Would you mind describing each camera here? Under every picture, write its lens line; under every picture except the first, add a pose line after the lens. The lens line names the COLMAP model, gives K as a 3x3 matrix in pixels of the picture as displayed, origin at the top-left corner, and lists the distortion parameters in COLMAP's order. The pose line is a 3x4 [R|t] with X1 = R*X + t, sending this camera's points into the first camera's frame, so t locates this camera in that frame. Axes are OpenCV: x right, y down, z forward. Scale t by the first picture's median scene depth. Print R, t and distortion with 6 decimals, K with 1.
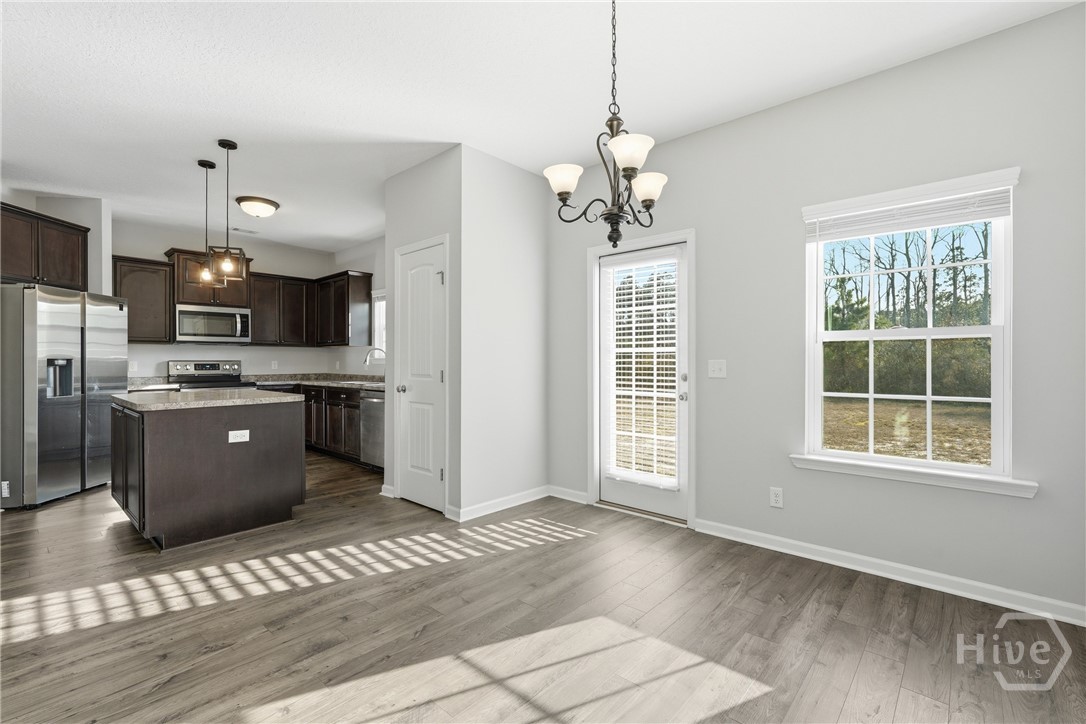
lens RADIAL K [[484.4, 0, 544.3], [0, 484.4, 360.6], [0, 0, 1]] dist [-0.014275, 0.006953]
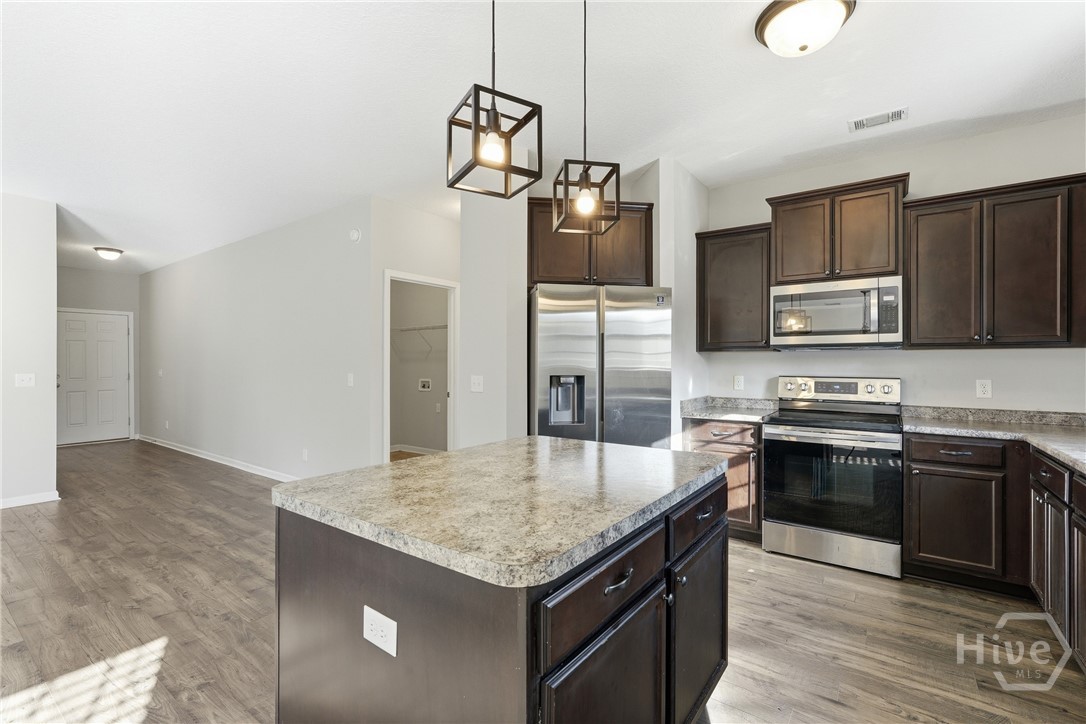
lens RADIAL K [[484.4, 0, 546.9], [0, 484.4, 365.3], [0, 0, 1]] dist [-0.014275, 0.006953]
pose [[0.105548, 0.007080, -0.994389, -0.273135], [-0.001464, 0.999975, 0.006964, -0.030073], [0.994413, 0.000721, 0.105556, 1.037954]]
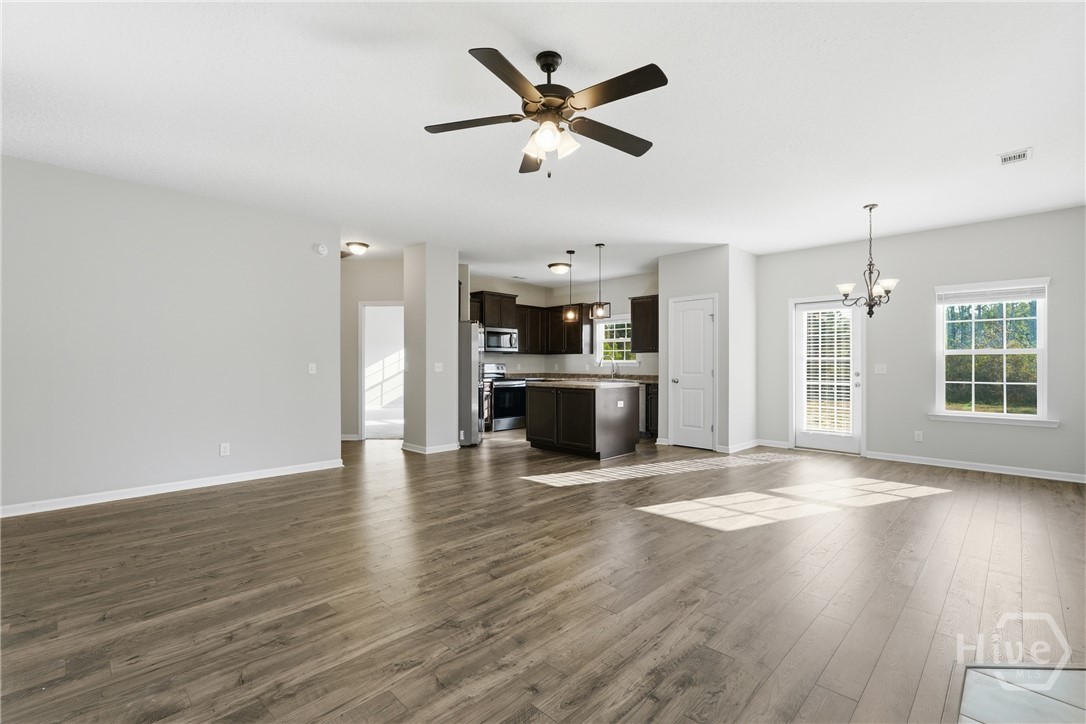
lens RADIAL K [[484.4, 0, 540.5], [0, 484.4, 360.2], [0, 0, 1]] dist [-0.014275, 0.006953]
pose [[0.998518, 0.003006, -0.054333, -0.810588], [-0.003454, 0.999961, -0.008159, 0.002125], [0.054306, 0.008334, 0.998490, -0.878349]]
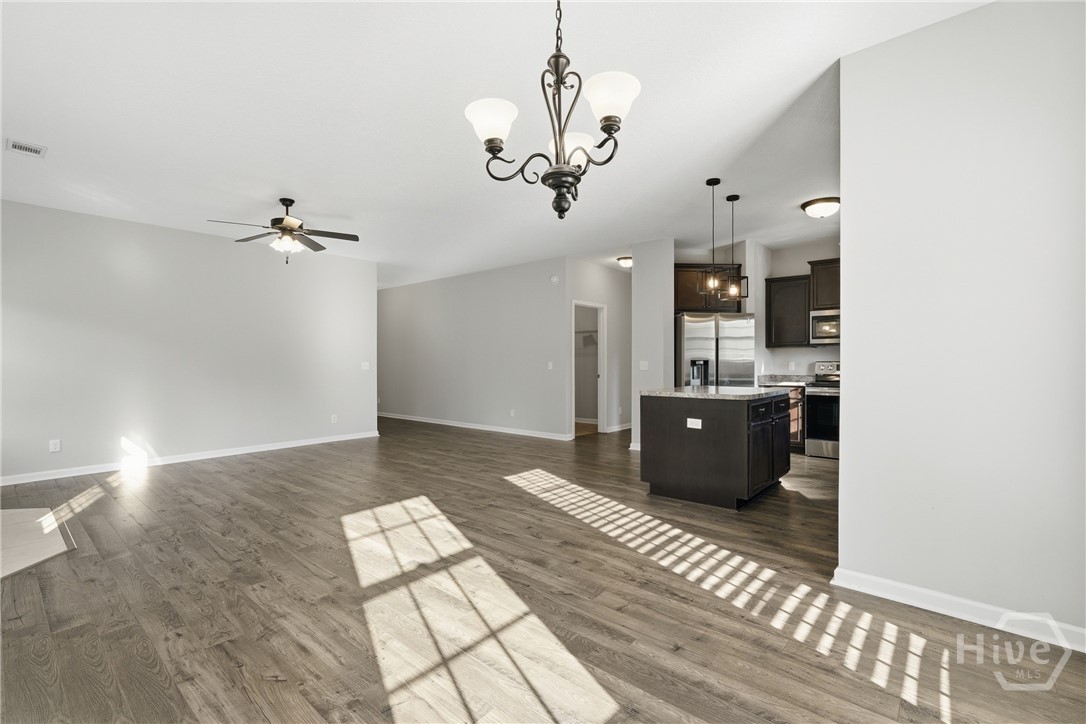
lens RADIAL K [[484.4, 0, 545.6], [0, 484.4, 363.3], [0, 0, 1]] dist [-0.014275, 0.006953]
pose [[0.022509, 0.004732, -0.999735, 0.562841], [-0.000406, 0.999989, 0.004724, -0.001093], [0.999747, 0.000300, 0.022511, 0.574446]]
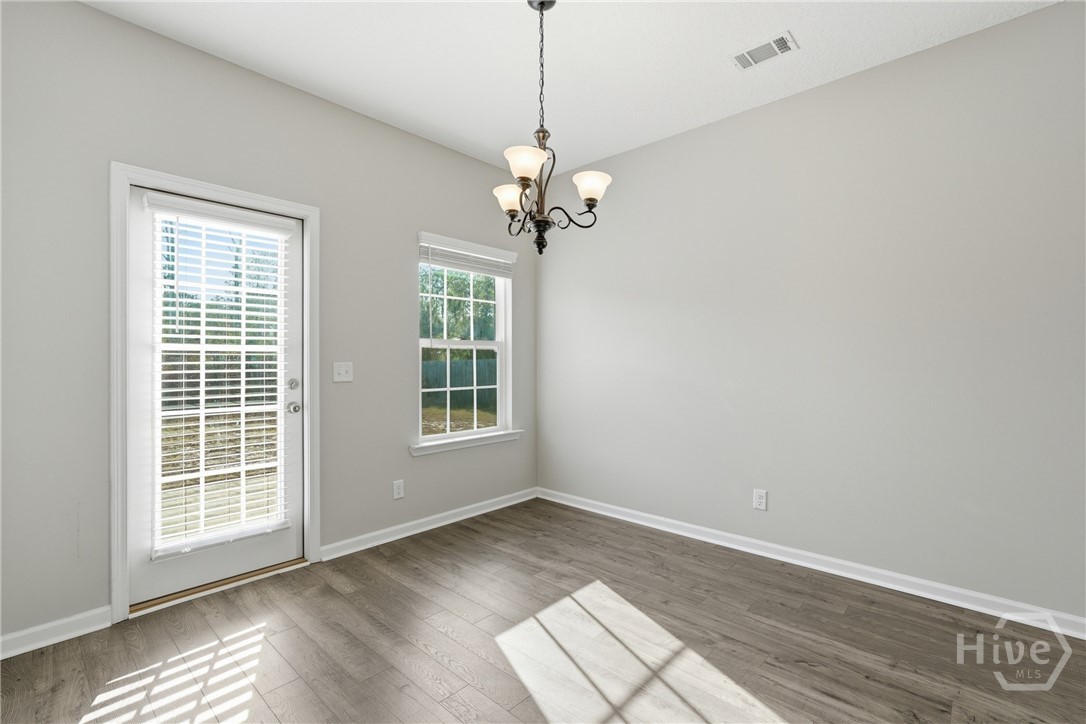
lens RADIAL K [[484.4, 0, 545.4], [0, 484.4, 357.4], [0, 0, 1]] dist [-0.014275, 0.006953]
pose [[0.009719, 0.010641, 0.999896, -0.532120], [0.004193, 0.999934, -0.010683, 0.000803], [-0.999944, 0.004296, 0.009674, 0.585228]]
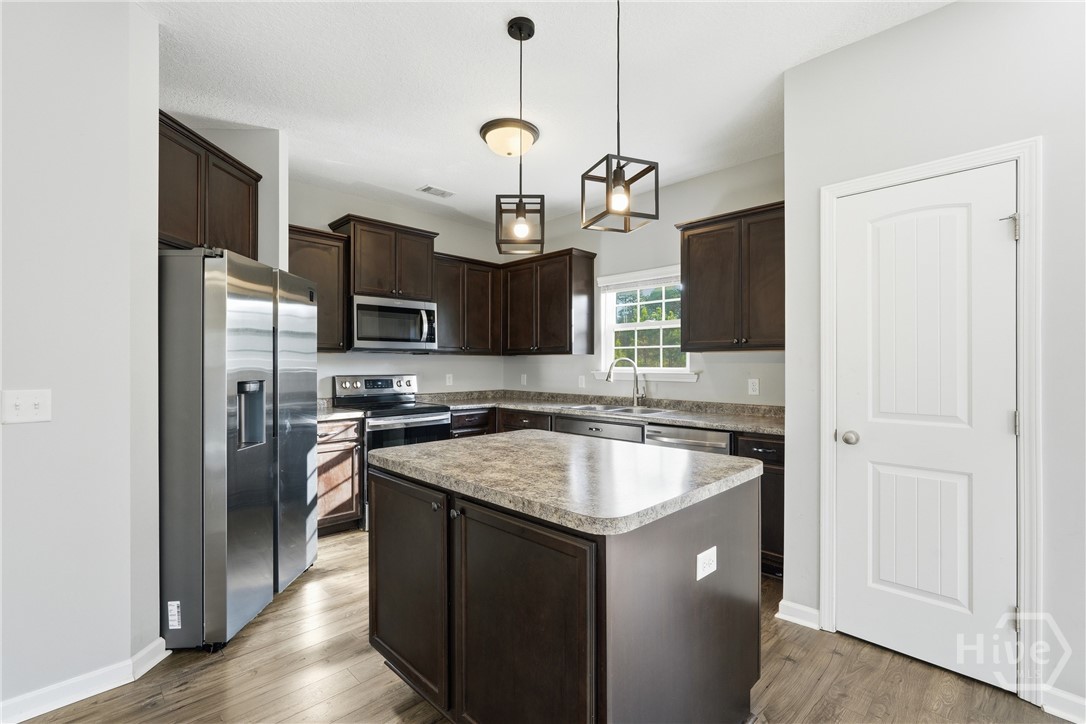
lens RADIAL K [[484.4, 0, 540.5], [0, 484.4, 362.8], [0, 0, 1]] dist [-0.014275, 0.006953]
pose [[0.998409, 0.001839, -0.056365, -0.735690], [-0.001963, 0.999996, -0.002138, -0.029651], [0.056361, 0.002245, 0.998408, 0.514744]]
